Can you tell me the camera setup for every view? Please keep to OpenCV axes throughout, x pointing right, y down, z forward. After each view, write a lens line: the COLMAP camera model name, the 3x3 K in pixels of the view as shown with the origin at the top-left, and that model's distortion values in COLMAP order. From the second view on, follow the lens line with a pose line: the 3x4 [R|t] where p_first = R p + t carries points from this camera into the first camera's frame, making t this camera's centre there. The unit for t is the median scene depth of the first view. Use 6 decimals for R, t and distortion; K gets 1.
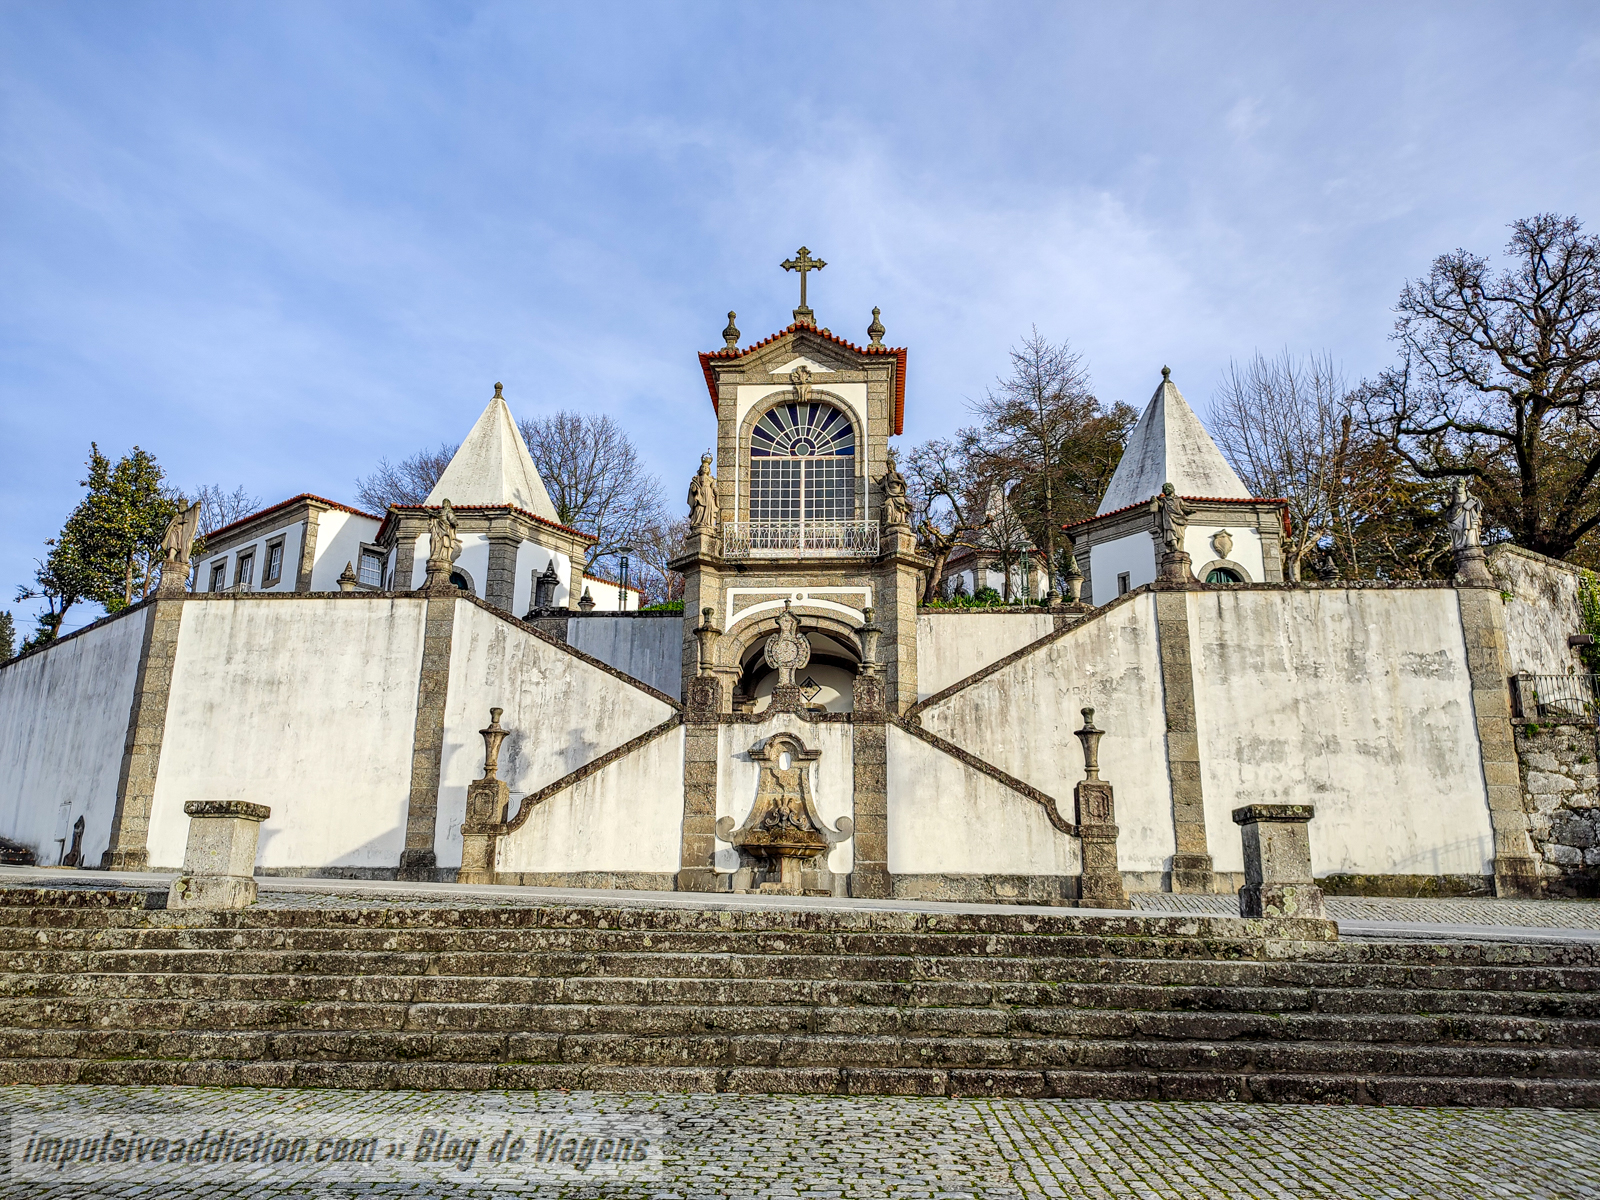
lens RADIAL K [[1148.5, 0, 801.7], [0, 1148.5, 599.5], [0, 0, 1]] dist [0.006552, -0.004351]
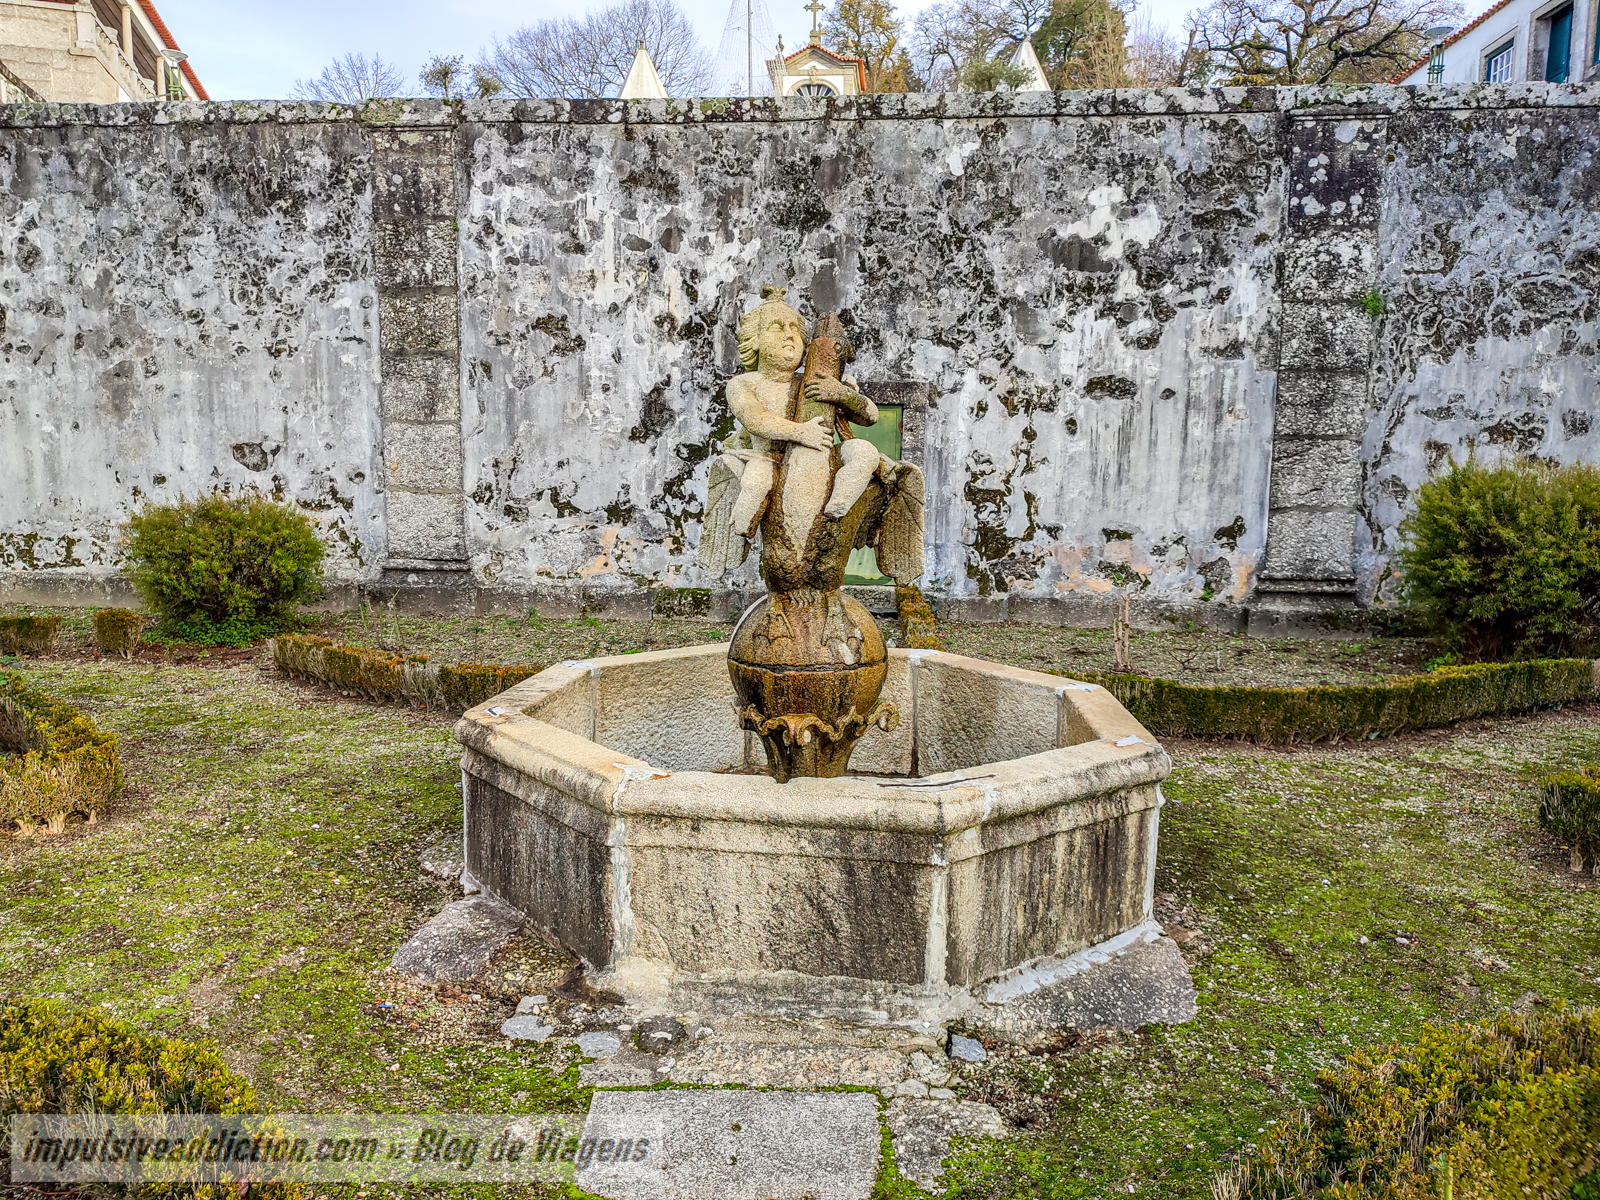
lens RADIAL K [[1148.5, 0, 799.2], [0, 1148.5, 598.7], [0, 0, 1]] dist [0.006552, -0.004351]
pose [[0.999553, 0.011594, -0.027548, 0.048735], [-0.000216, 0.924468, 0.381260, -0.113054], [0.029888, -0.381084, 0.924057, -1.500913]]
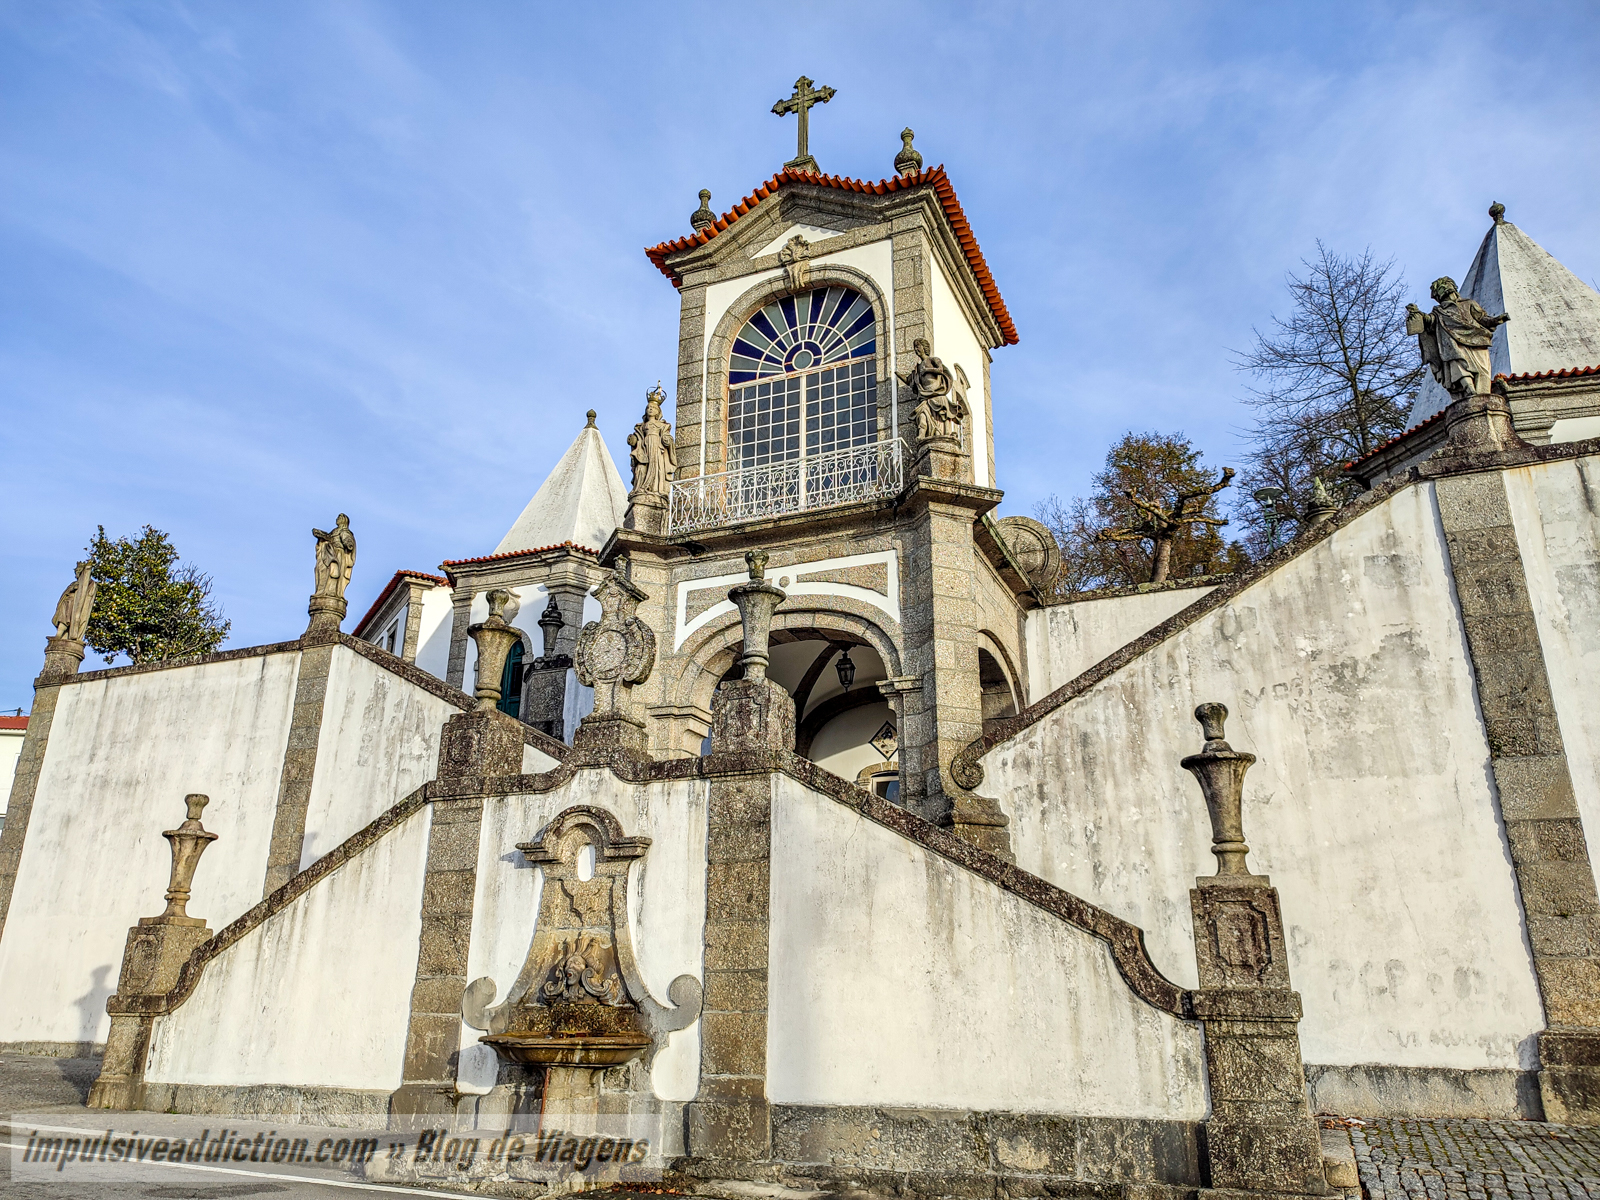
lens RADIAL K [[1148.5, 0, 797.1], [0, 1148.5, 599.5], [0, 0, 1]] dist [0.006552, -0.004351]
pose [[0.941320, -0.117966, -0.316229, 0.200975], [0.091603, 0.991057, -0.097026, 0.068264], [0.324847, 0.062365, 0.943708, 0.445865]]
